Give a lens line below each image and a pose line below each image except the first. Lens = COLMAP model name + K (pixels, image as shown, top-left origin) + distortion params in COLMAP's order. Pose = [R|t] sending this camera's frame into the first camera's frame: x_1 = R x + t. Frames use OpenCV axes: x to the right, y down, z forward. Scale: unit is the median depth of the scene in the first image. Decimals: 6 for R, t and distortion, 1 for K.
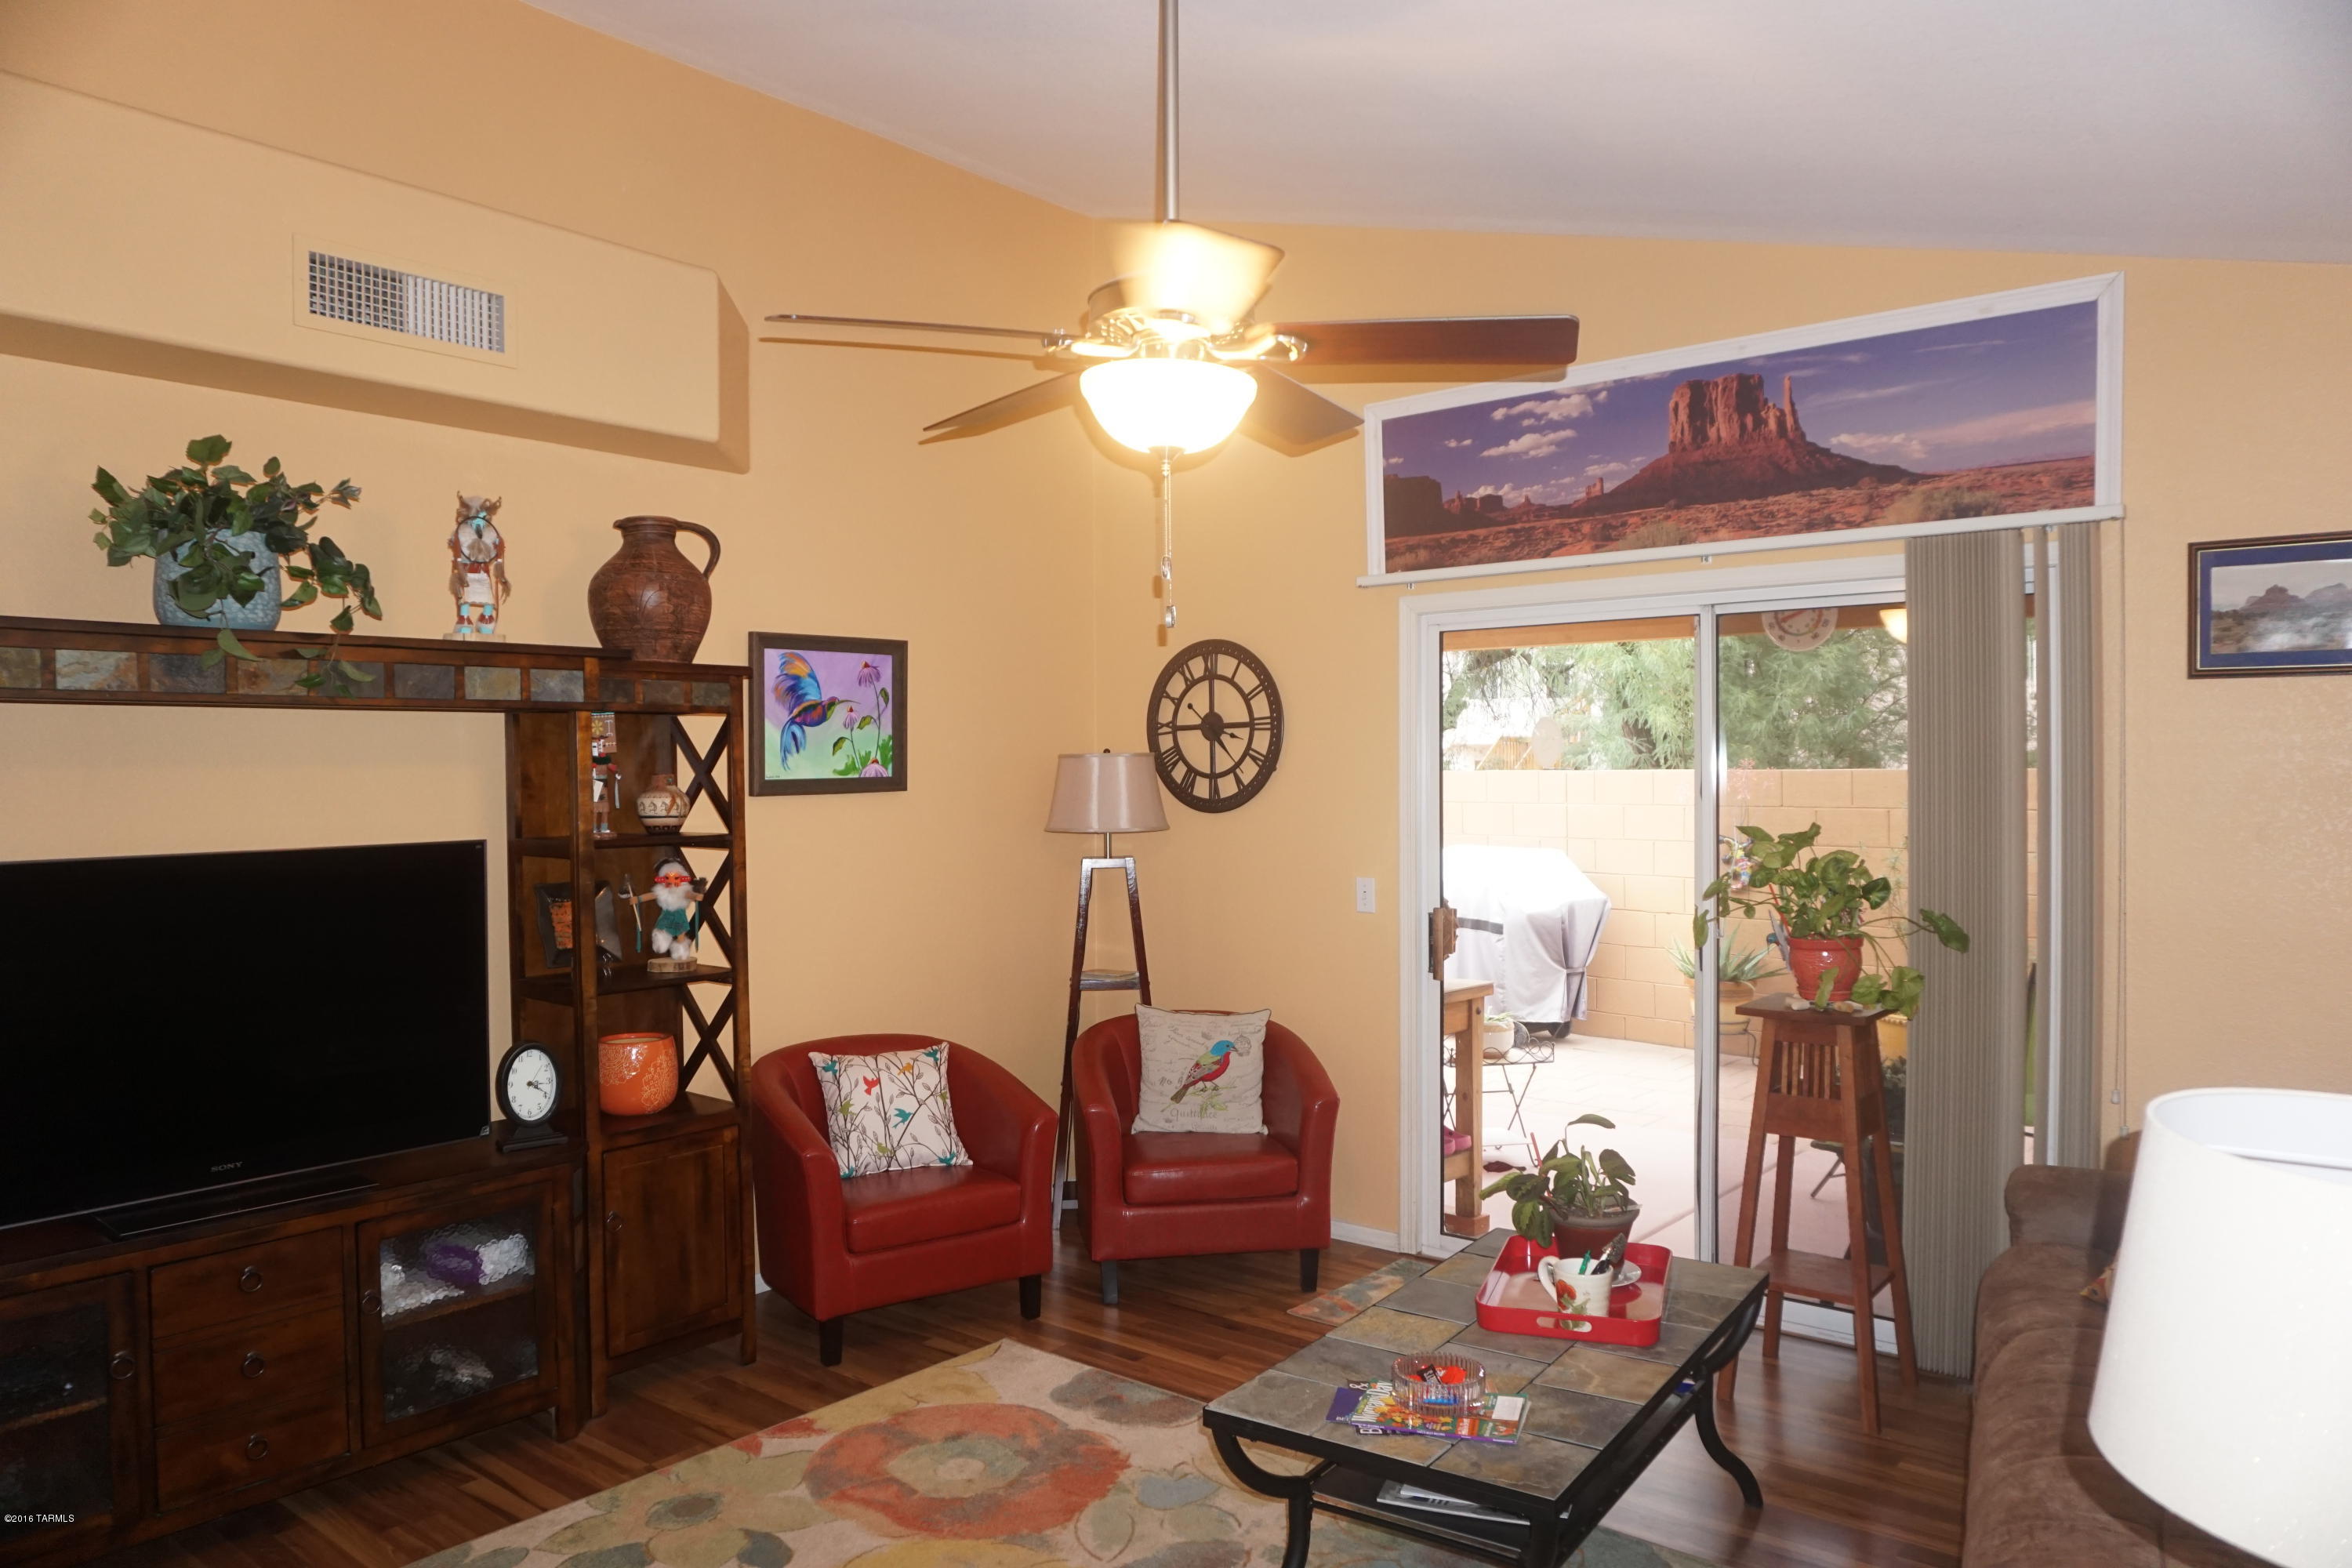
lens RADIAL K [[1578.5, 0, 1170.3], [0, 1578.5, 770.1], [0, 0, 1]] dist [-0.035586, 0.026221]
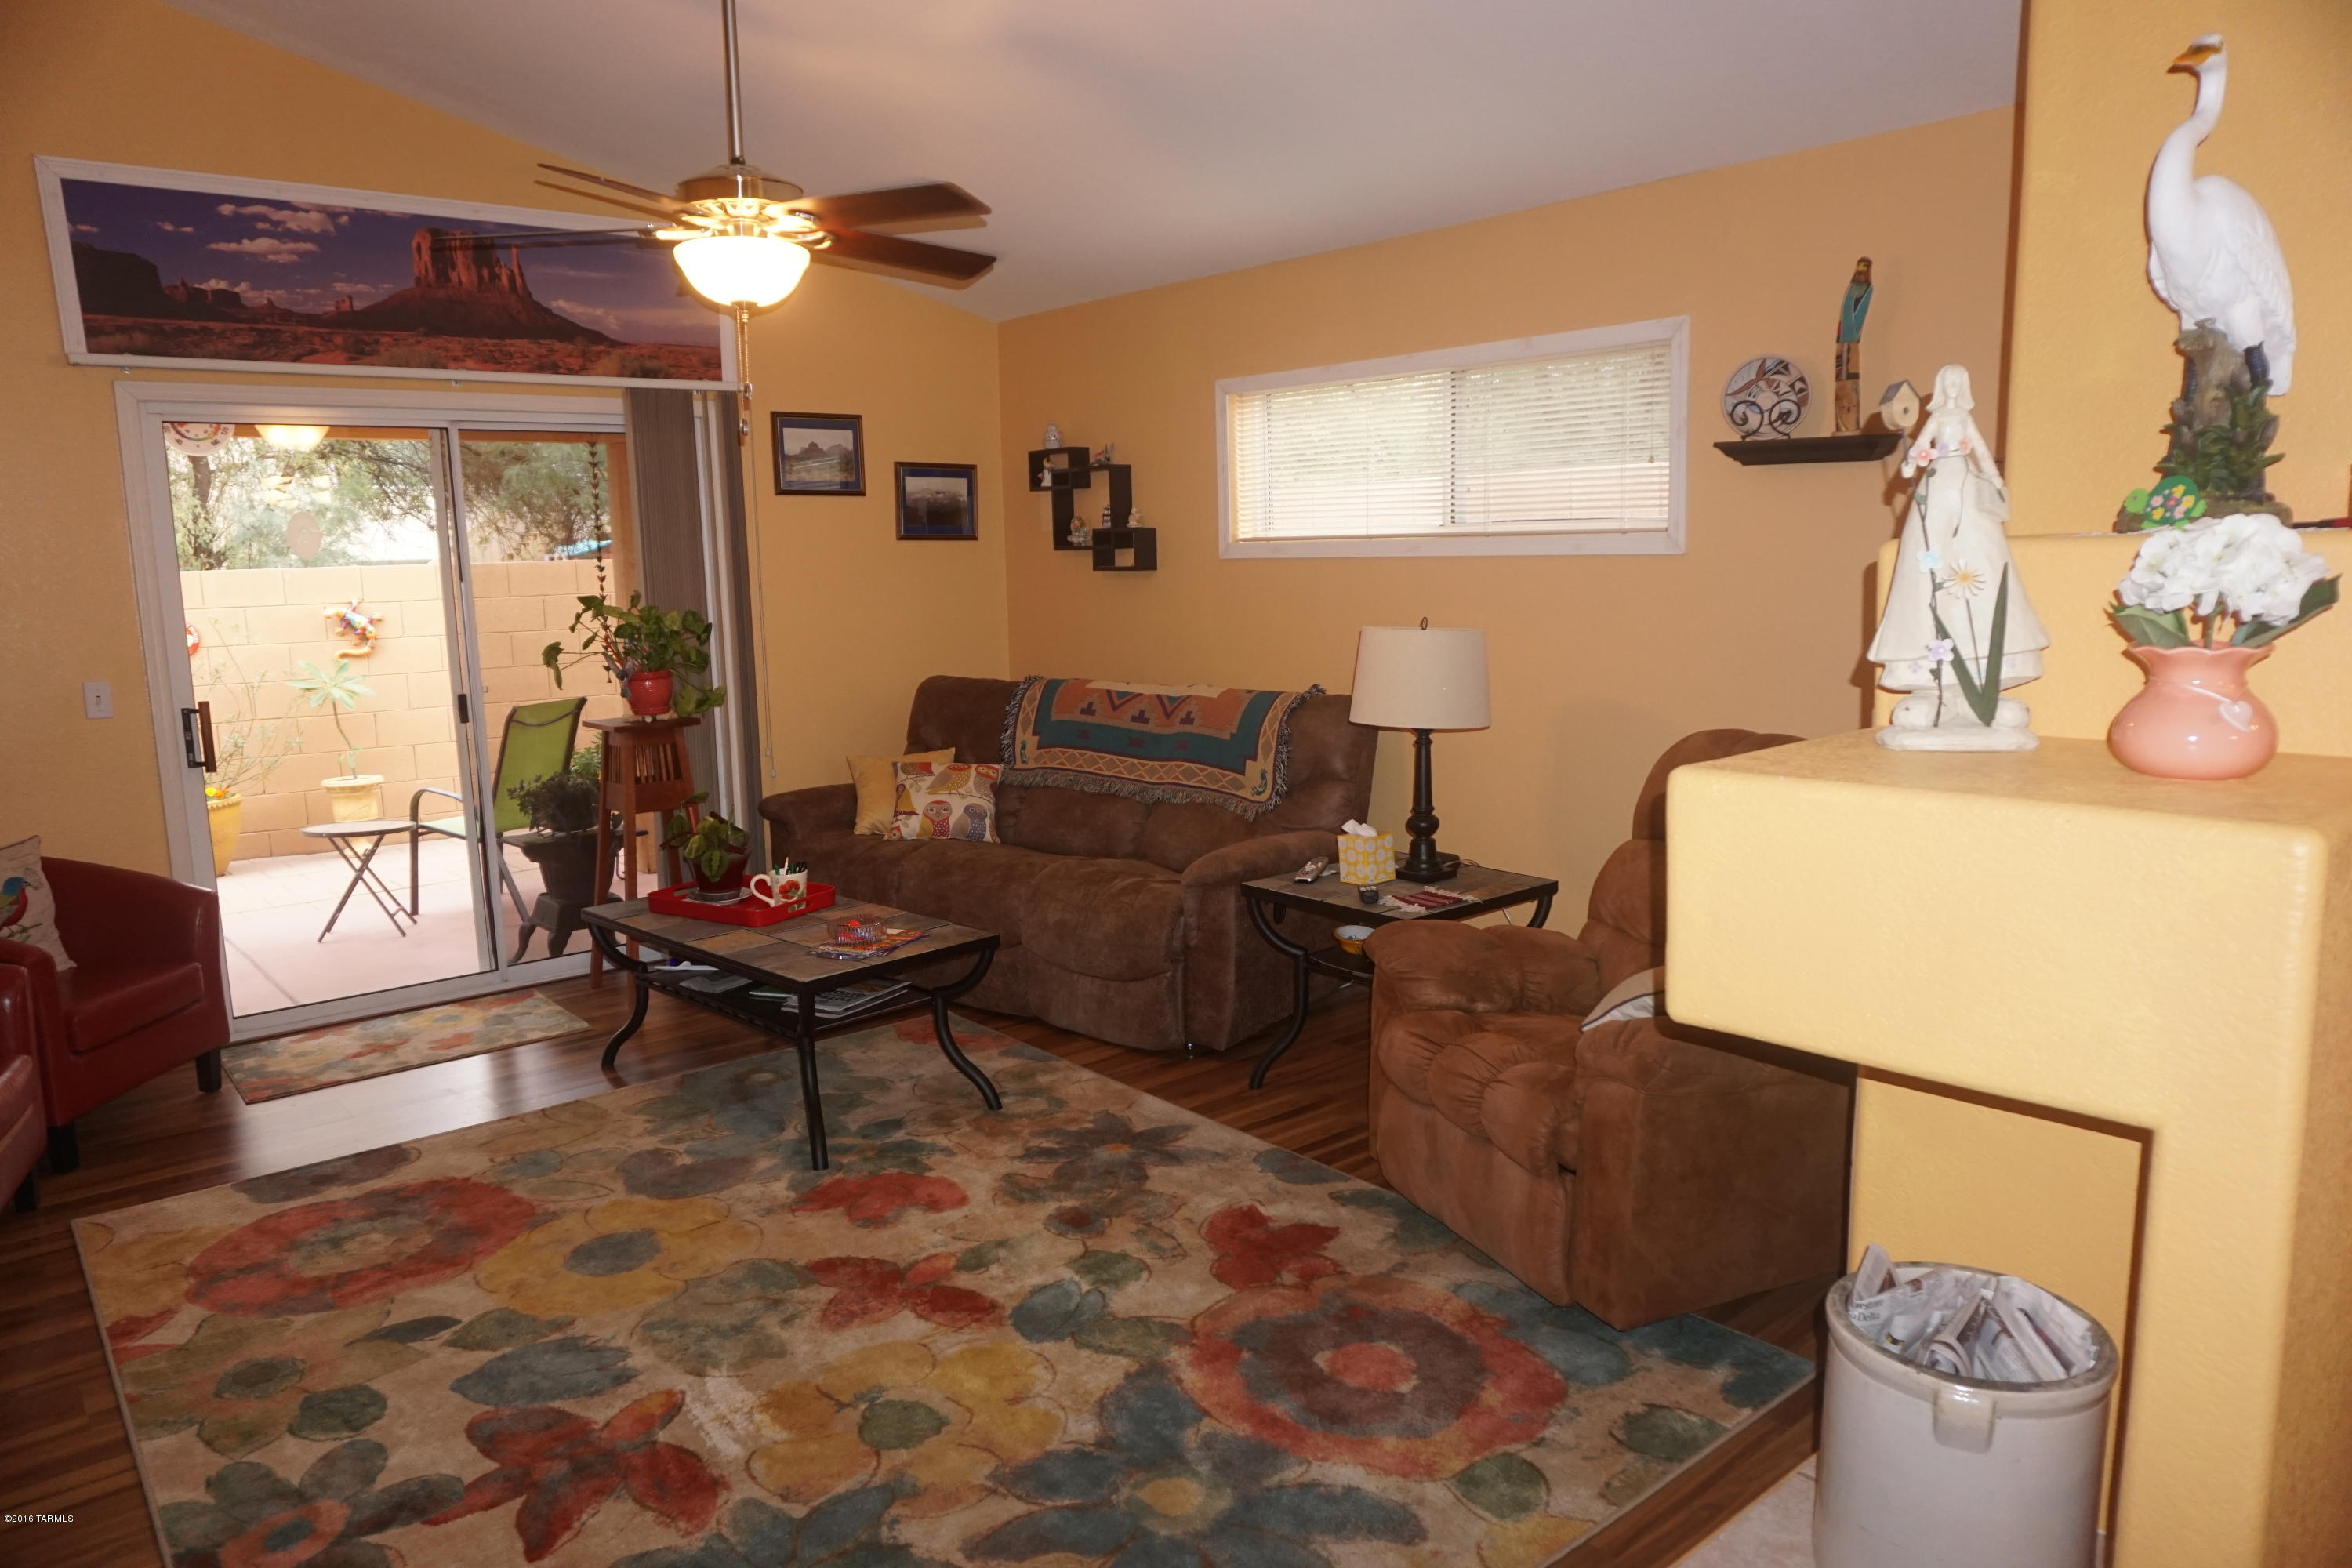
lens RADIAL K [[1578.5, 0, 1167.8], [0, 1578.5, 791.5], [0, 0, 1]] dist [-0.035586, 0.026221]
pose [[0.173777, -0.151322, 0.973089, -0.791879], [0.025931, 0.988484, 0.149086, 0.012019], [-0.984444, -0.000674, 0.175700, 0.244933]]
